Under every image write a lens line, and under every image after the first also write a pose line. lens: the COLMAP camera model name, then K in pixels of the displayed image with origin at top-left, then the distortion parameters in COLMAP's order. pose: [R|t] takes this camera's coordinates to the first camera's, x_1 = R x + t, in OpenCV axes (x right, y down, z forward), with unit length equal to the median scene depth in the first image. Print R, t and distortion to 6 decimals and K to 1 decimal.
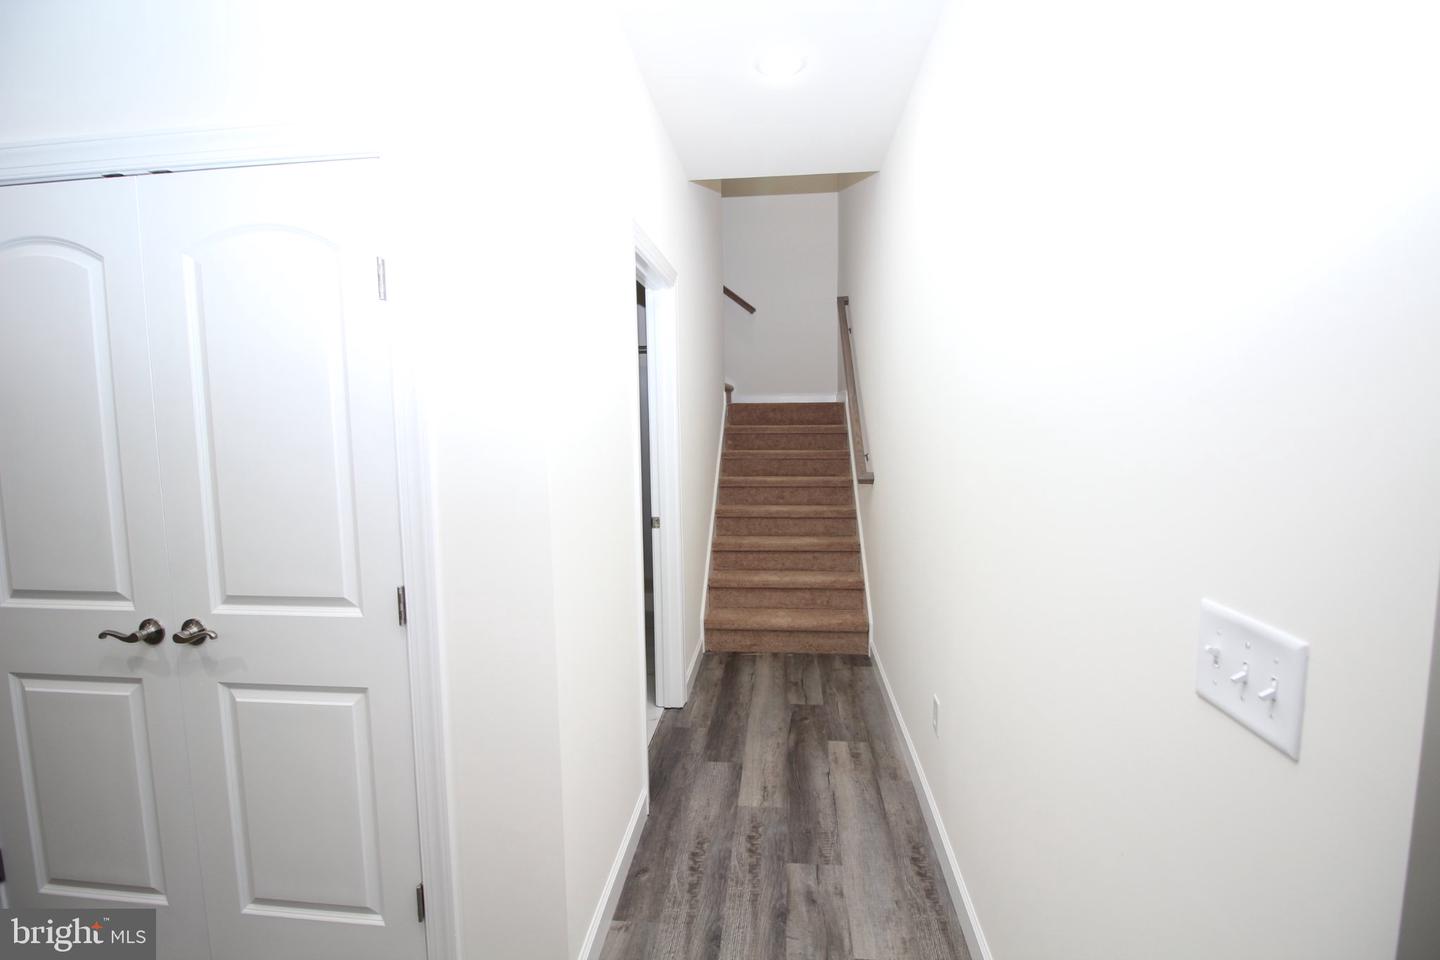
lens RADIAL K [[641.0, 0, 721.5], [0, 641.0, 468.2], [0, 0, 1]] dist [-0.005471, -0.000759]
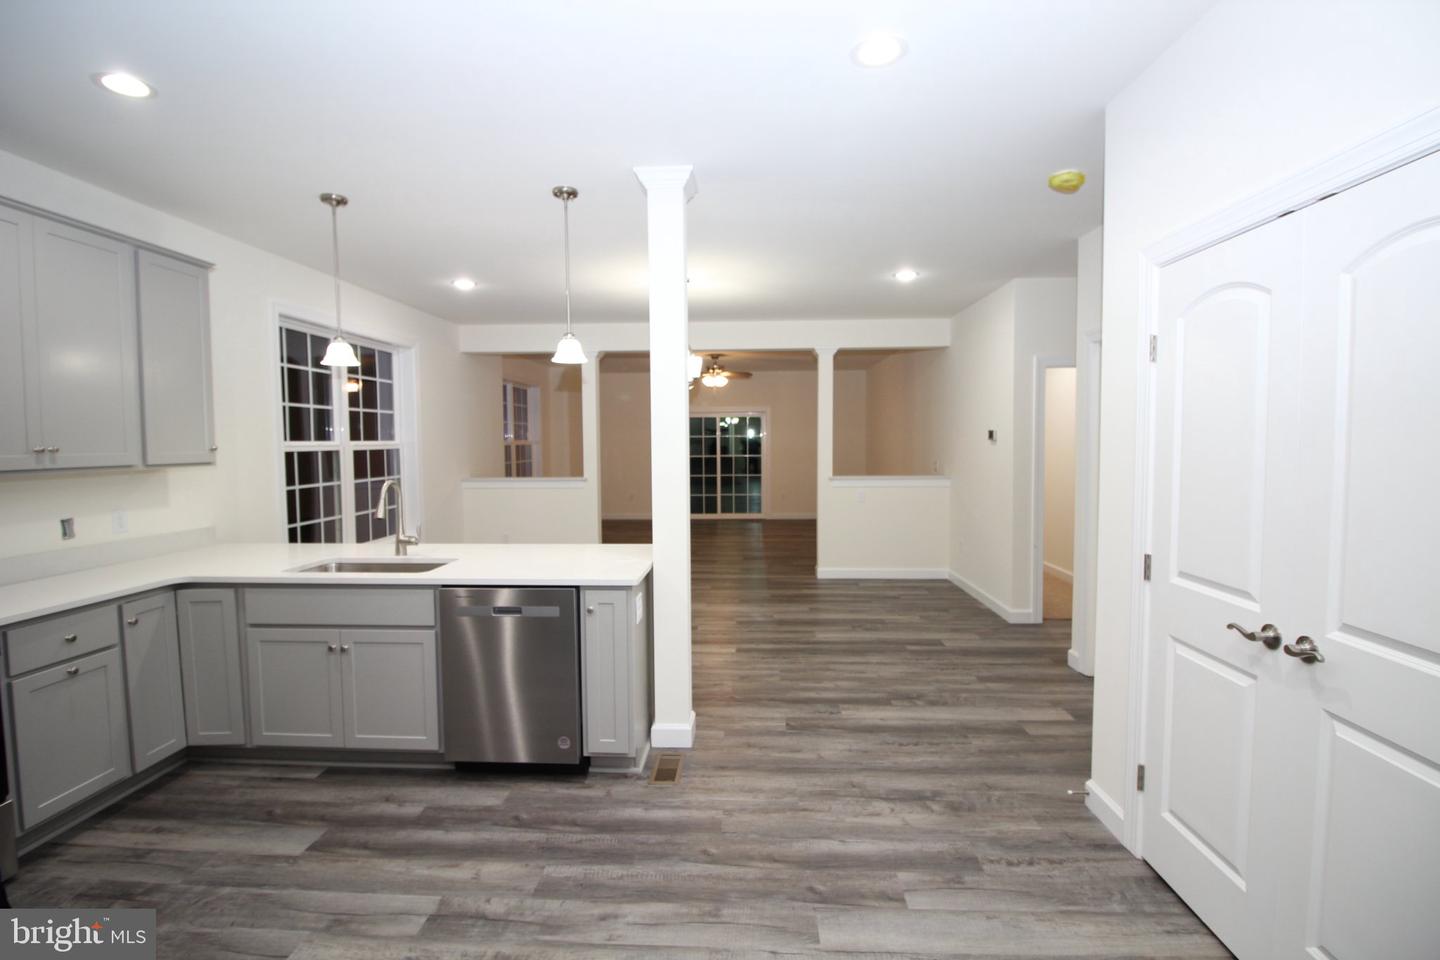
lens RADIAL K [[694.4, 0, 719.2], [0, 694.4, 480.2], [0, 0, 1]] dist [-0.020432, -0.000417]
pose [[0.069701, 0.078355, -0.994486, 0.698525], [-0.089997, 0.993339, 0.071957, -0.003920], [0.993500, 0.084485, 0.076289, -0.089687]]
